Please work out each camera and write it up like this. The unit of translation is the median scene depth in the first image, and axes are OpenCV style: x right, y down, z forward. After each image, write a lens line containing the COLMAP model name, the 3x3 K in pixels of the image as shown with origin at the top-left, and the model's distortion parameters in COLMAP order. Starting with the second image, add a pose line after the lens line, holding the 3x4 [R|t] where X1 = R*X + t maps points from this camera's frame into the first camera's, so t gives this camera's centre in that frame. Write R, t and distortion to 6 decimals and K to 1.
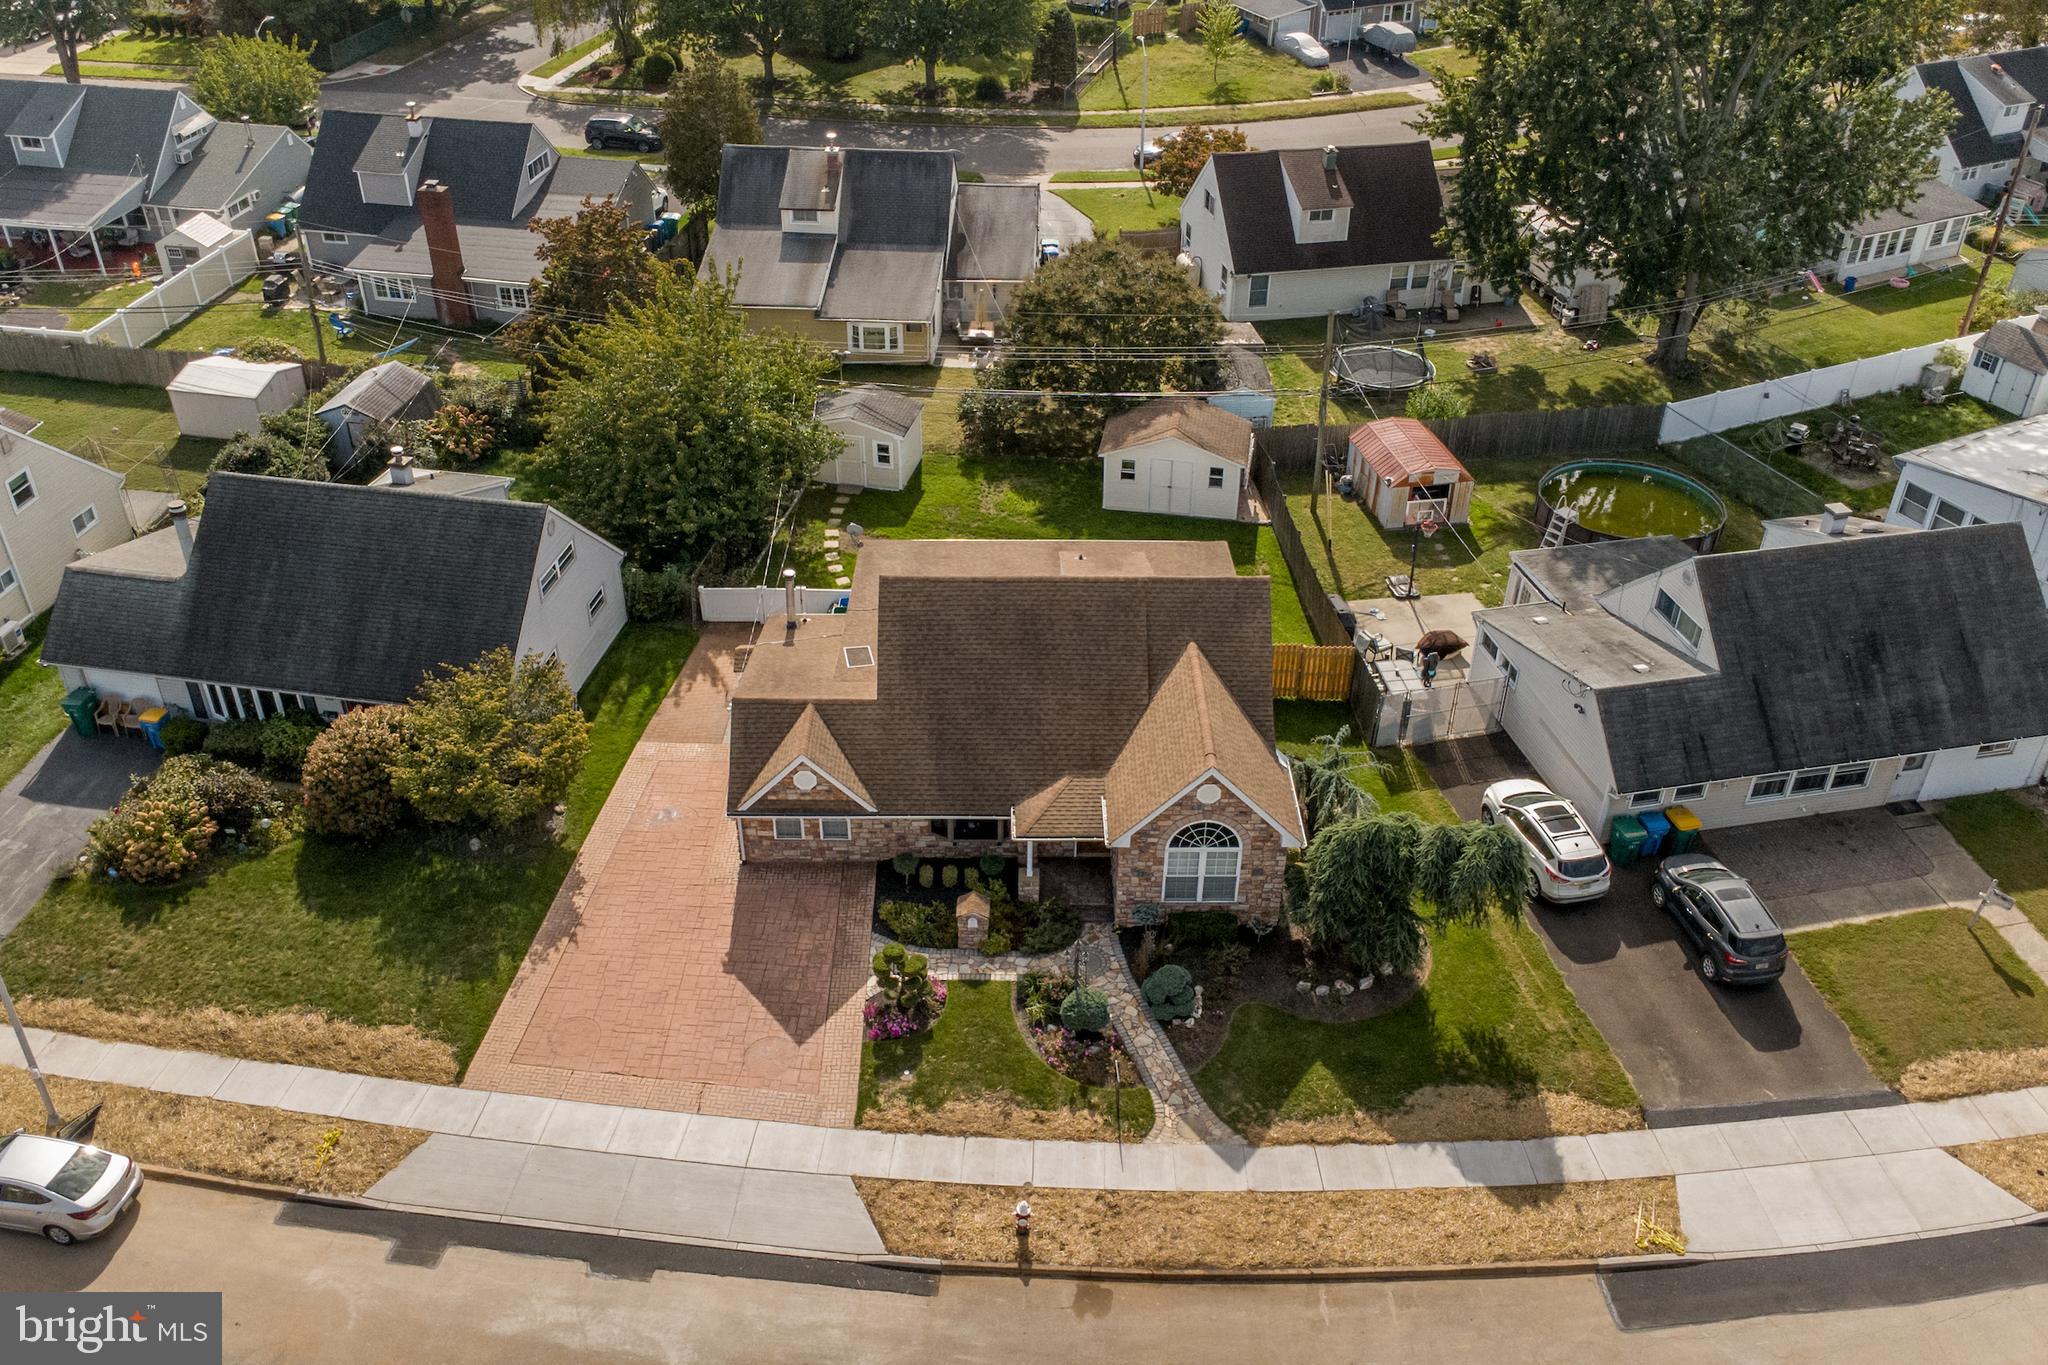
lens RADIAL K [[1711.8, 0, 1024.0], [0, 1711.8, 682.5], [0, 0, 1]] dist [-0.015702, 0.060655]
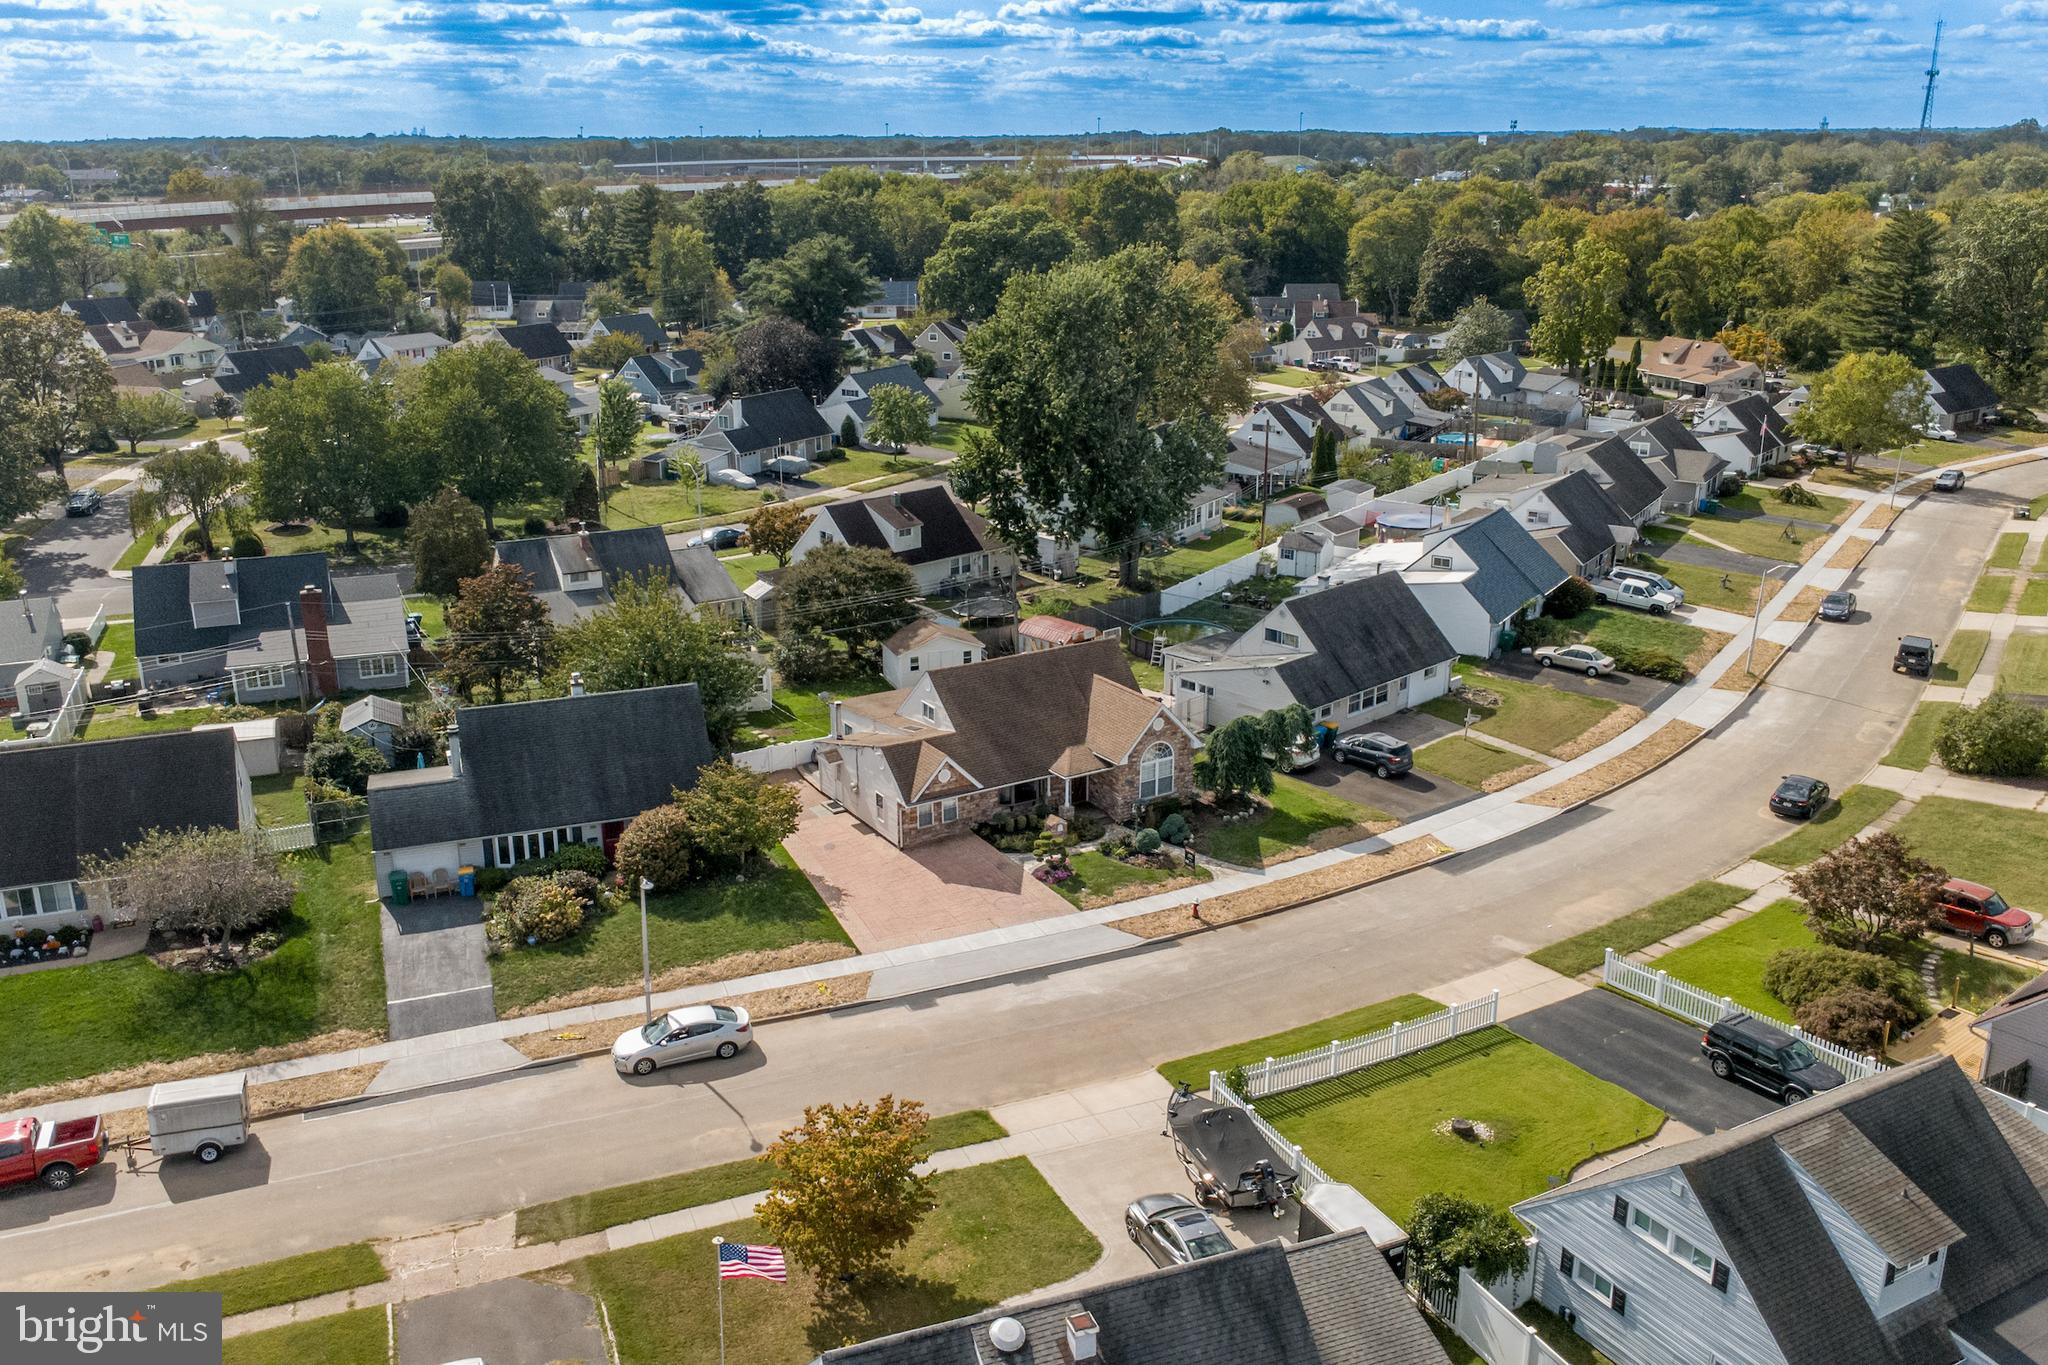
lens RADIAL K [[1711.6, 0, 1024.0], [0, 1711.6, 682.5], [0, 0, 1]] dist [-0.103450, 0.305950]
pose [[0.854064, -0.167408, 0.492493, -0.911490], [0.302685, 0.929937, -0.208802, 0.361335], [-0.423033, 0.327400, 0.844898, -0.519482]]
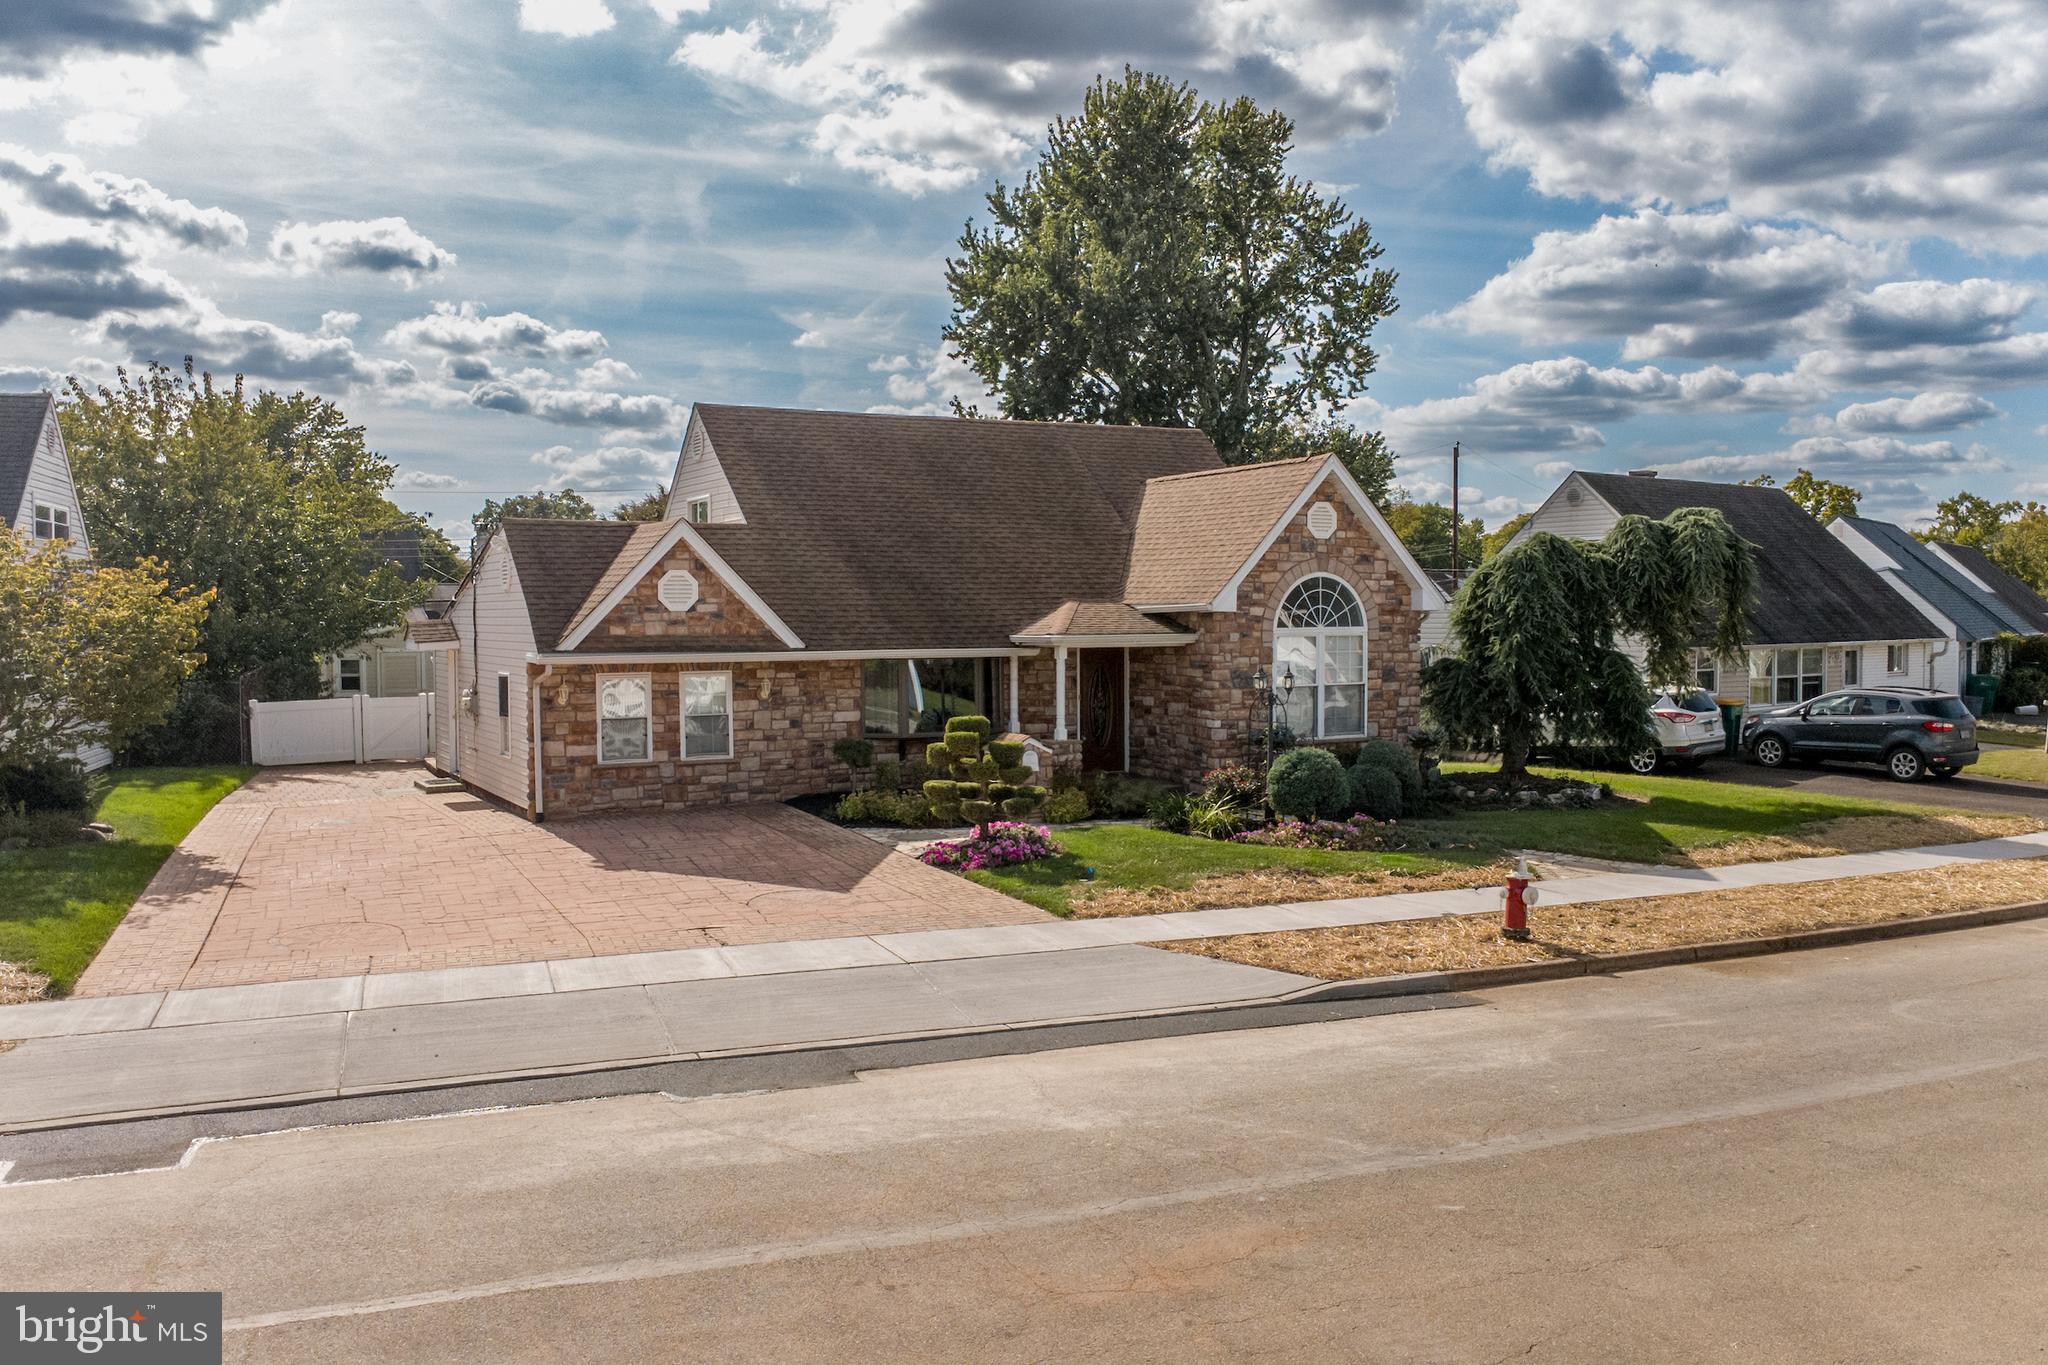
lens RADIAL K [[1711.8, 0, 1024.0], [0, 1711.8, 682.5], [0, 0, 1]] dist [-0.015702, 0.060655]
pose [[0.884636, -0.034424, 0.465010, -0.298711], [0.275627, 0.842991, -0.461948, 0.385001], [-0.376097, 0.536825, 0.755228, 0.566080]]
